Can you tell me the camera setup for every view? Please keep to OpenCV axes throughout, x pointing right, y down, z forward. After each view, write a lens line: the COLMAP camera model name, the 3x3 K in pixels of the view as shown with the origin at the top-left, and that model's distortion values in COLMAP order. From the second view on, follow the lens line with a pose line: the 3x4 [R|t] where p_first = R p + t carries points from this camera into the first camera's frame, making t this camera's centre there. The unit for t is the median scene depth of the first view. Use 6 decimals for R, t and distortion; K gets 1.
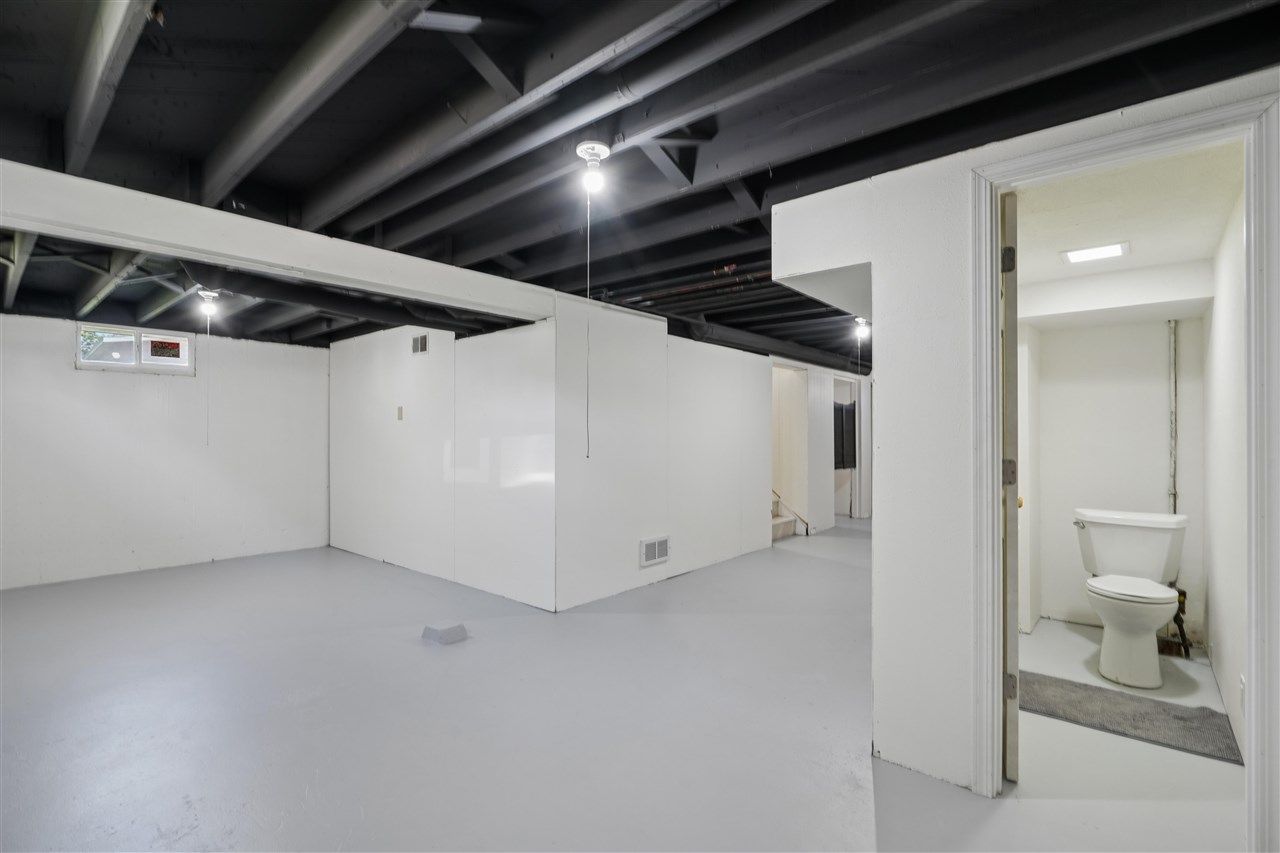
lens RADIAL K [[586.7, 0, 646.1], [0, 586.7, 432.2], [0, 0, 1]] dist [-0.004040, 0.000585]
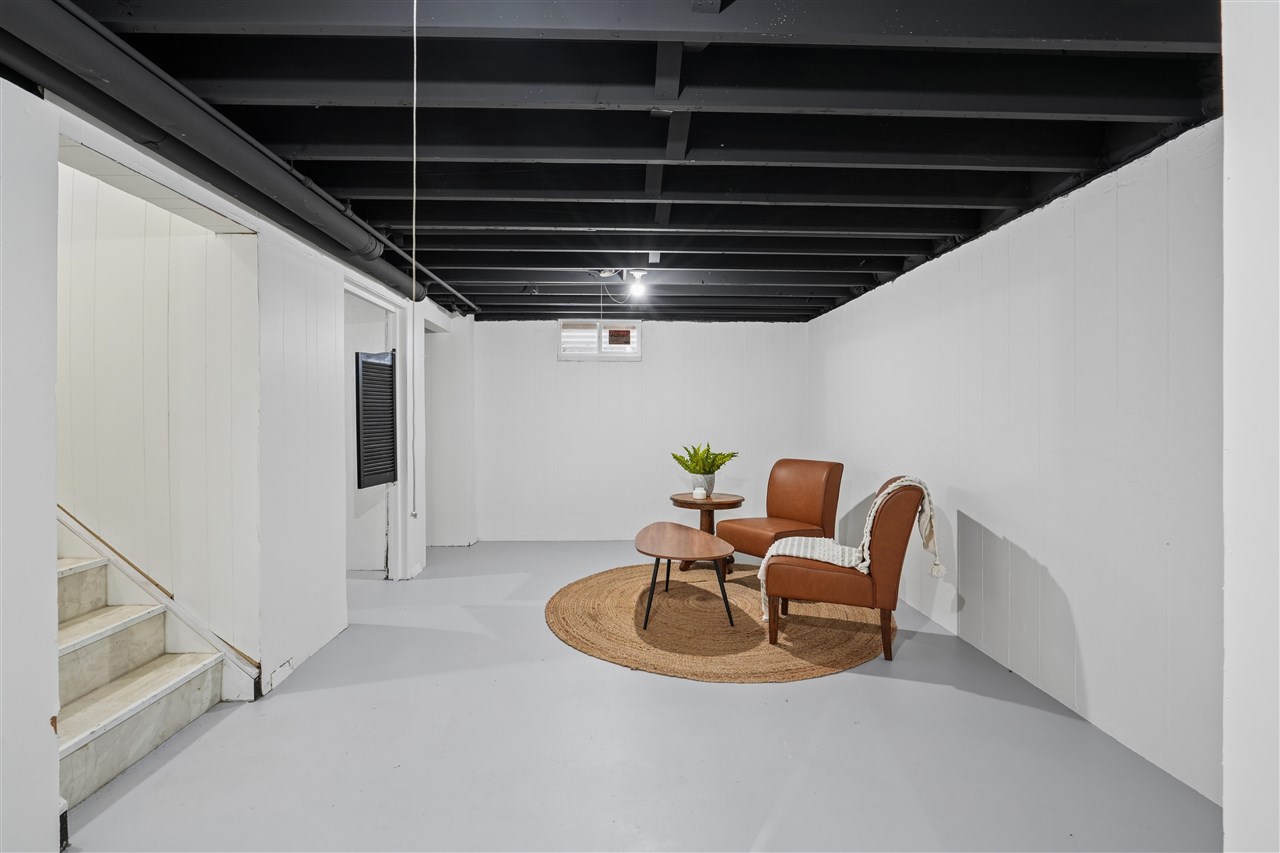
lens RADIAL K [[586.7, 0, 644.3], [0, 586.7, 418.8], [0, 0, 1]] dist [-0.004040, 0.000585]
pose [[0.738844, -0.006350, 0.673846, 0.175551], [-0.010810, 0.999715, 0.021274, -0.006534], [-0.673789, -0.023002, 0.738565, 0.484672]]
